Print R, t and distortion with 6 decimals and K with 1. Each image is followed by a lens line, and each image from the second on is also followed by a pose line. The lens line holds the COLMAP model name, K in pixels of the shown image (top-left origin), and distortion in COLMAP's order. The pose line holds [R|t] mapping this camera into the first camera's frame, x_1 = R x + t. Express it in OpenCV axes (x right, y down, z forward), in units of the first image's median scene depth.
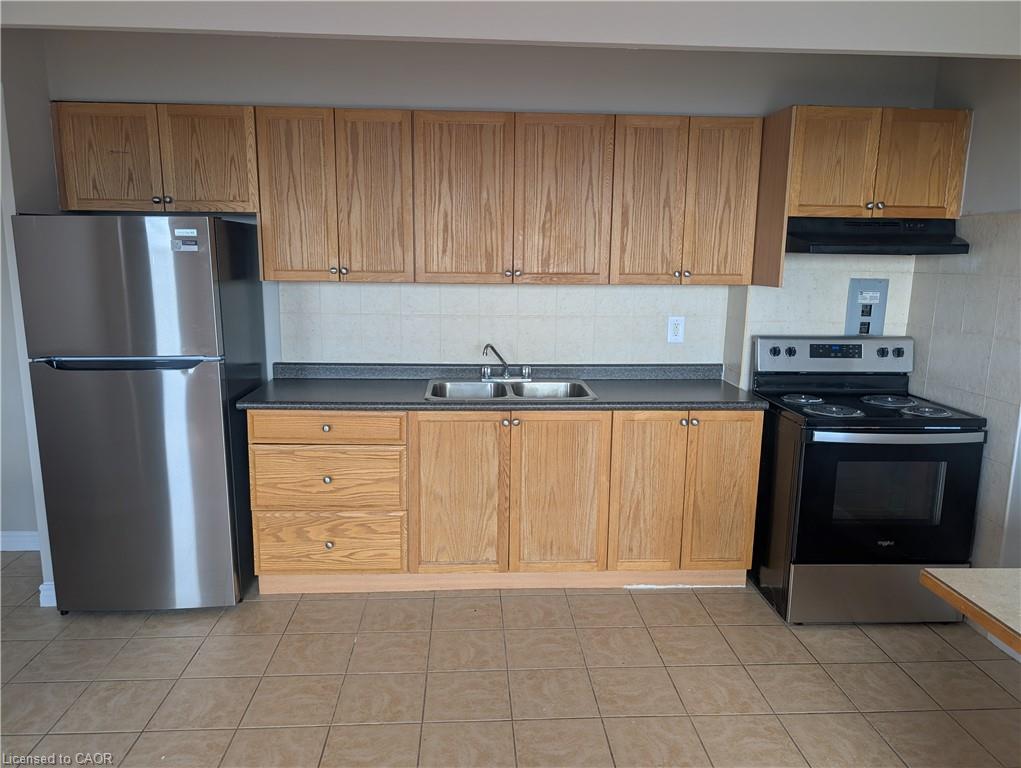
lens RADIAL K [[740.8, 0, 512.7], [0, 740.8, 384.0], [0, 0, 1]] dist [0.043374, -0.023823]
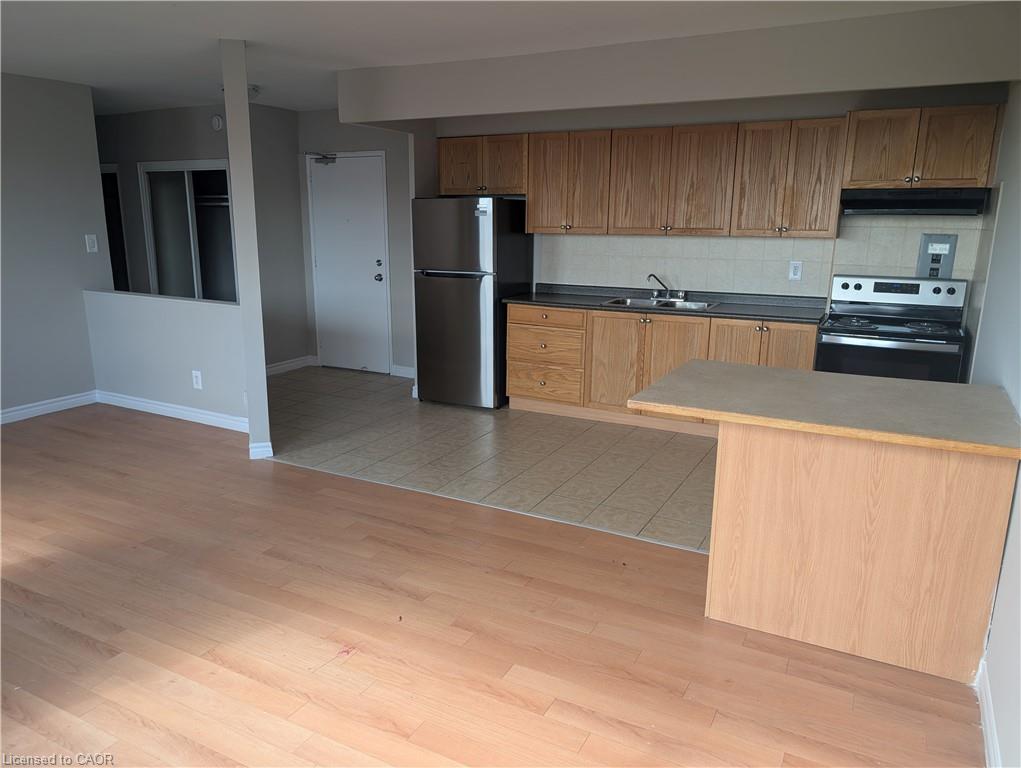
lens RADIAL K [[740.8, 0, 511.8], [0, 740.8, 384.3], [0, 0, 1]] dist [0.043374, -0.023823]
pose [[0.857713, 0.109879, -0.502249, 0.551235], [-0.087300, 0.993835, 0.068340, 0.099600], [0.506662, -0.014770, 0.862018, -0.530900]]
